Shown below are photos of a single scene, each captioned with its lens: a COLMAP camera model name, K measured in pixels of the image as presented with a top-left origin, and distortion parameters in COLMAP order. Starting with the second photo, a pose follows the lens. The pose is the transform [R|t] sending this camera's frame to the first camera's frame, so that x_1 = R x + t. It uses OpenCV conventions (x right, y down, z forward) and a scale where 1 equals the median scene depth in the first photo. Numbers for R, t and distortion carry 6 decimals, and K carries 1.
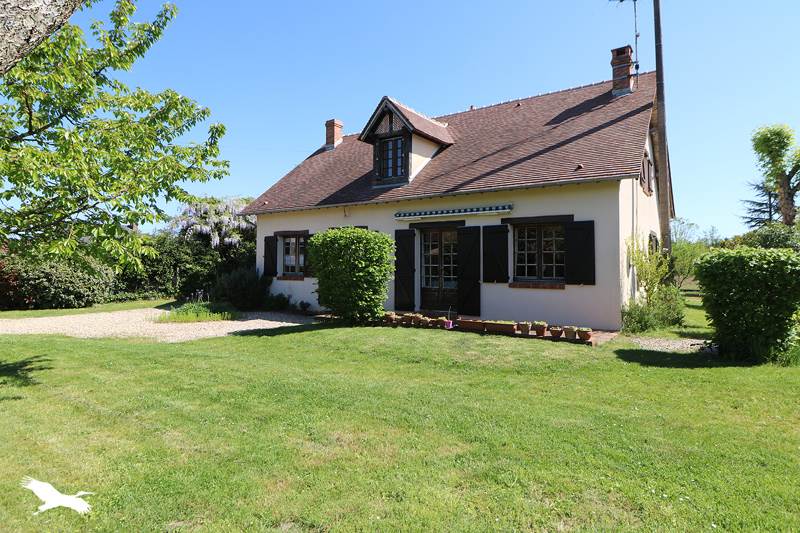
lens RADIAL K [[474.0, 0, 400.4], [0, 474.0, 263.1], [0, 0, 1]] dist [0.002850, 0.000407]
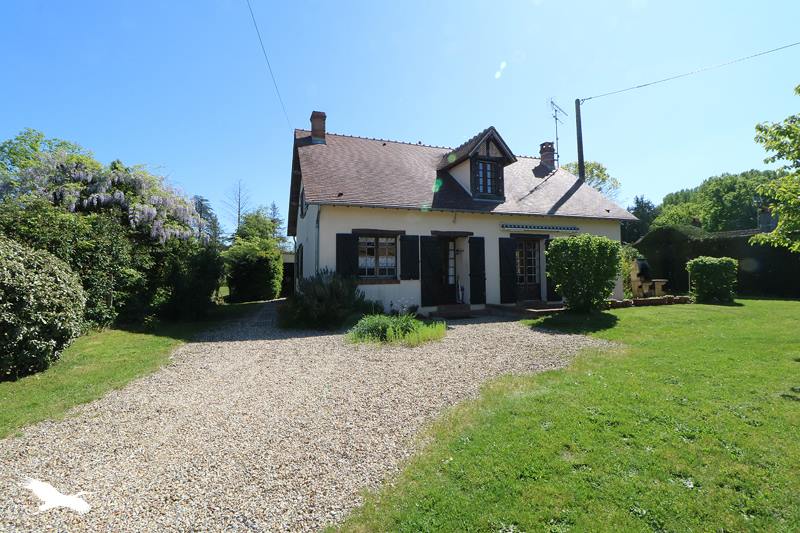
lens RADIAL K [[366.0, 0, 400.2], [0, 366.0, 266.9], [0, 0, 1]] dist [-0.028982, -0.003581]
pose [[0.568205, -0.007743, 0.822850, -0.899851], [0.005865, 0.999968, 0.005360, -0.000117], [-0.822866, 0.001780, 0.568233, 0.643907]]
